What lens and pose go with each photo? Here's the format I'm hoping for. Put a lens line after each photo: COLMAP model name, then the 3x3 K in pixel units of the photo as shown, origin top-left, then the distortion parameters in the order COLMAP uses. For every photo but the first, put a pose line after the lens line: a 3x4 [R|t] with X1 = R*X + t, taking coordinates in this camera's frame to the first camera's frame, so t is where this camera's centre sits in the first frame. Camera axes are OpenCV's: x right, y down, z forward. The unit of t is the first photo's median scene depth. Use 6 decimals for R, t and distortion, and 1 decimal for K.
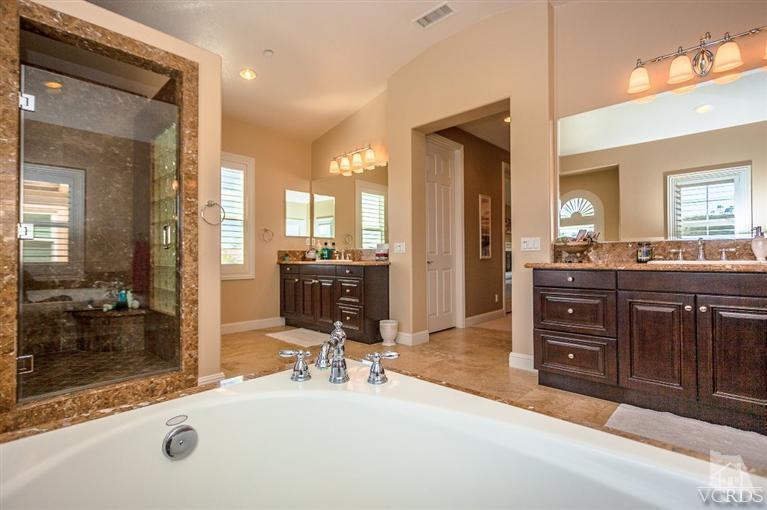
lens RADIAL K [[369.7, 0, 383.5], [0, 369.7, 255.0], [0, 0, 1]] dist [-0.009831, 0.000782]
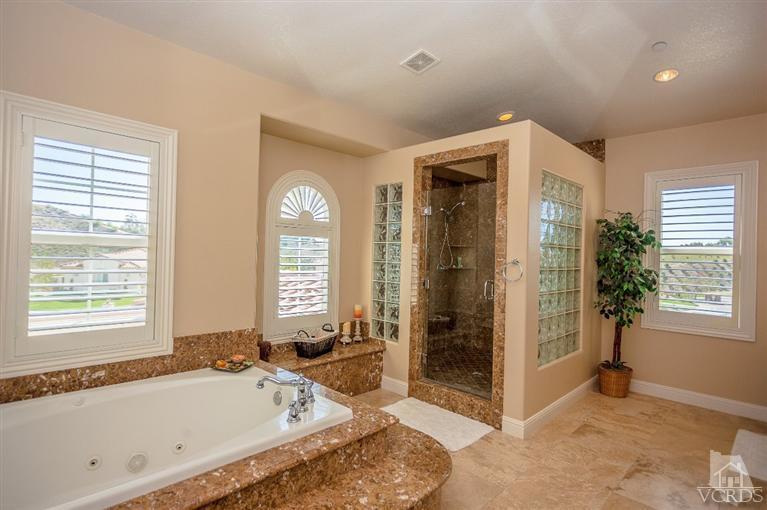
lens RADIAL K [[396.9, 0, 383.5], [0, 396.9, 255.0], [0, 0, 1]] dist [0.002784, -0.010917]
pose [[-0.031069, 0.001146, -0.999517, 0.746951], [-0.017850, 0.999839, 0.001701, -0.160628], [0.999358, 0.017894, -0.031043, 0.669658]]
